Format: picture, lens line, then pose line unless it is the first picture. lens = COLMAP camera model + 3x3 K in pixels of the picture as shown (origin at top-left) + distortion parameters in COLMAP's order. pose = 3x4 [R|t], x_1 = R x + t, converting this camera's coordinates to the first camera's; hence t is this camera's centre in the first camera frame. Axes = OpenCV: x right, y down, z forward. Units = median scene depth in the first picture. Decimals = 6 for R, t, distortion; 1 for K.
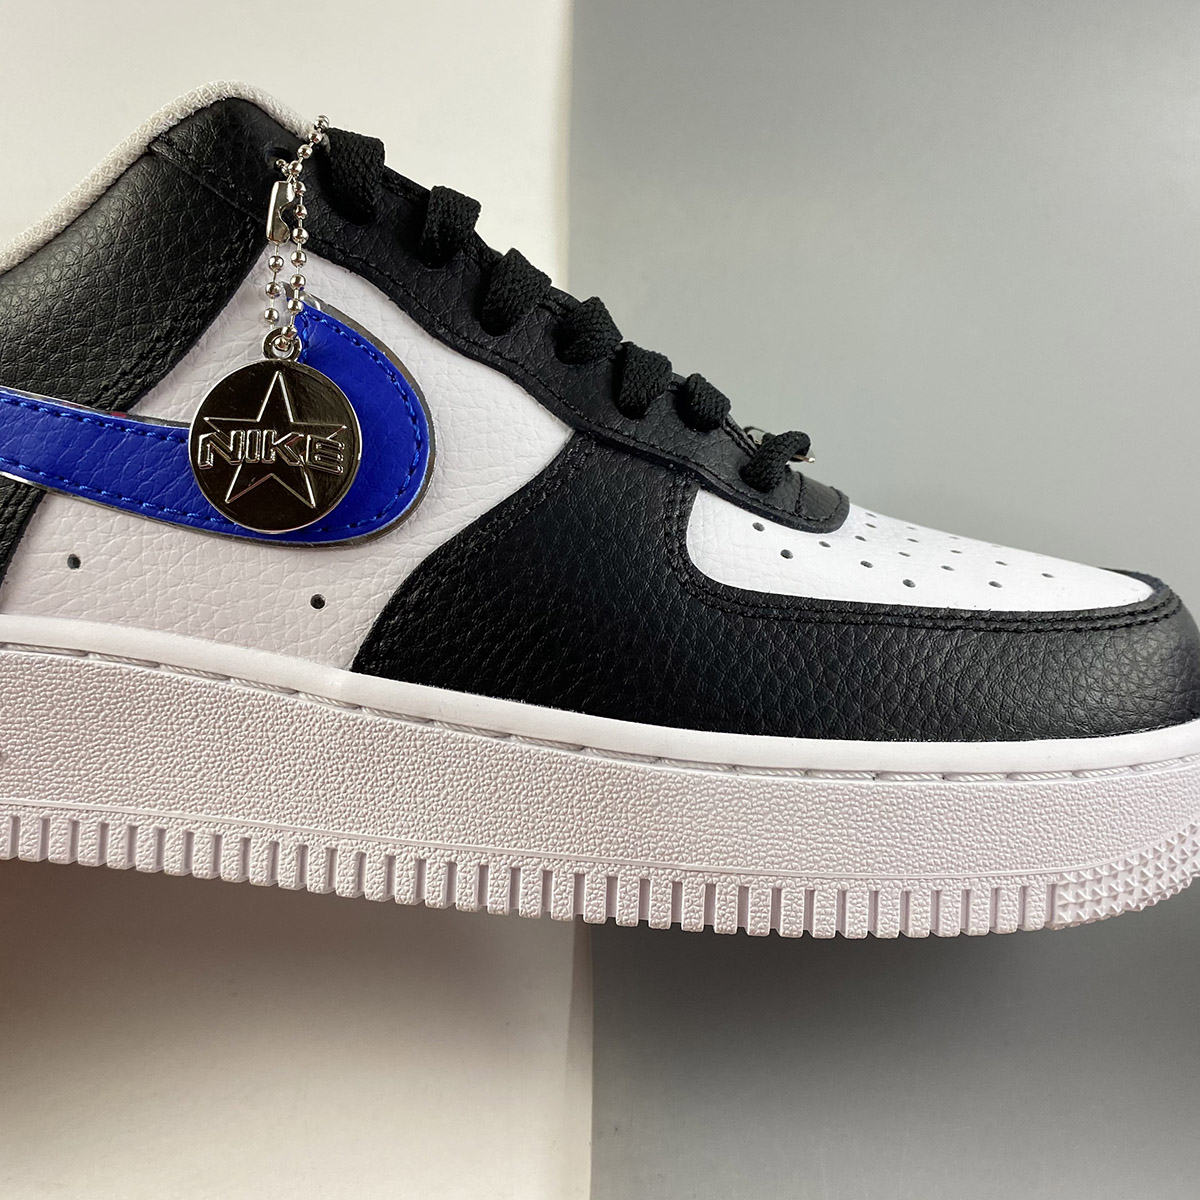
lens RADIAL K [[1270.0, 0, 600.7], [0, 1270.0, 586.1], [0, 0, 1]] dist [0.083079, -0.303078]
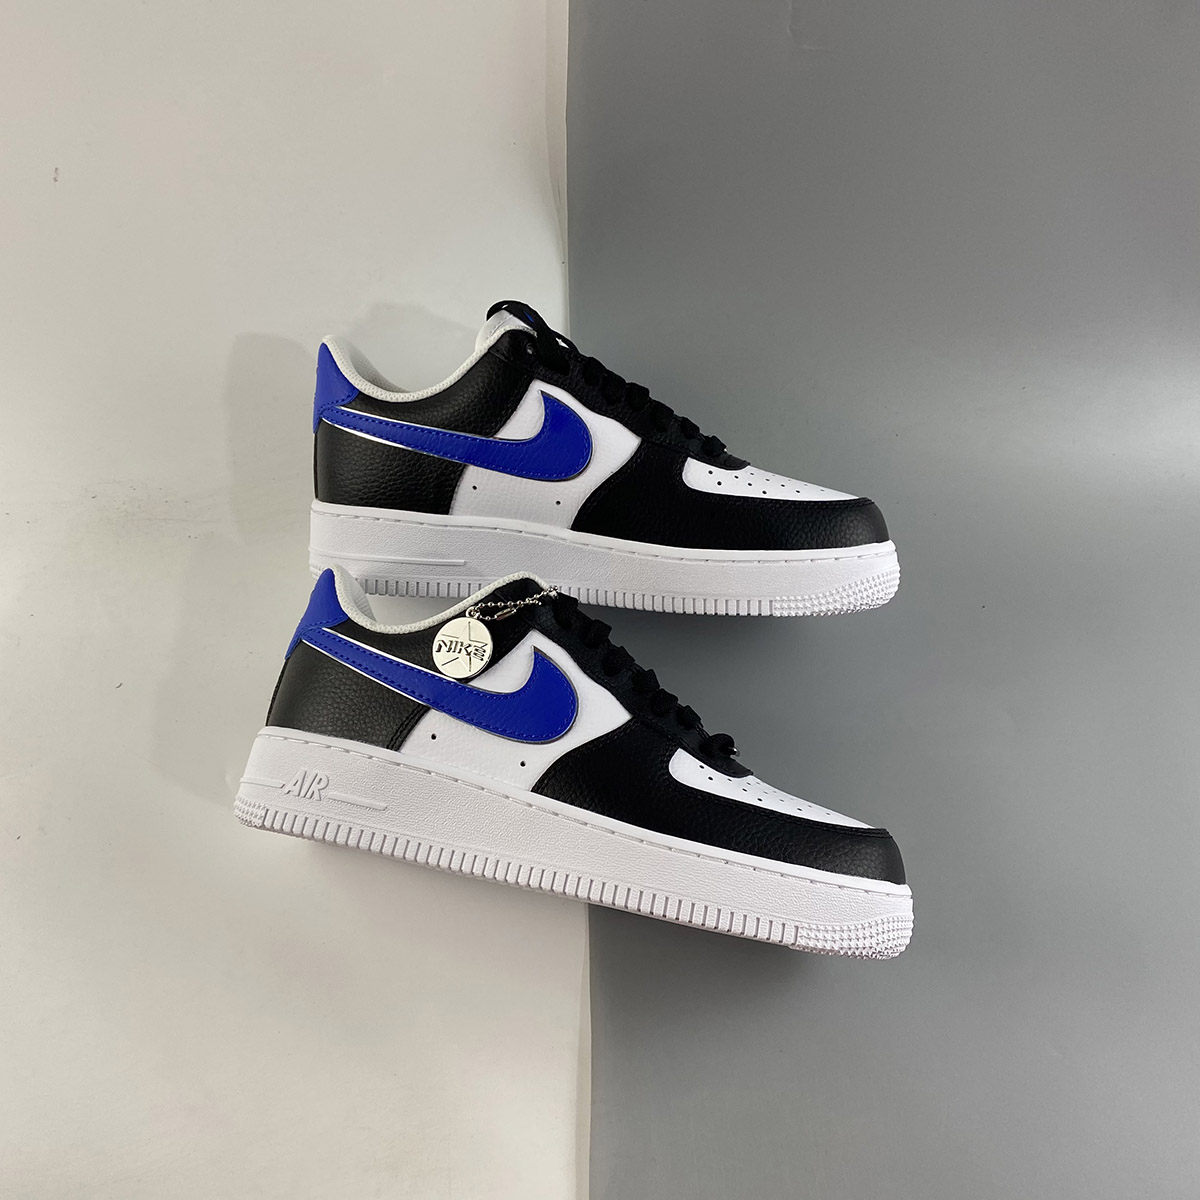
lens RADIAL K [[1270.0, 0, 600.7], [0, 1270.0, 586.1], [0, 0, 1]] dist [0.083079, -0.303078]
pose [[0.980791, 0.127817, -0.147348, 0.255705], [-0.171195, 0.926112, -0.336168, 0.498969], [0.093492, 0.354936, 0.930204, -1.450580]]
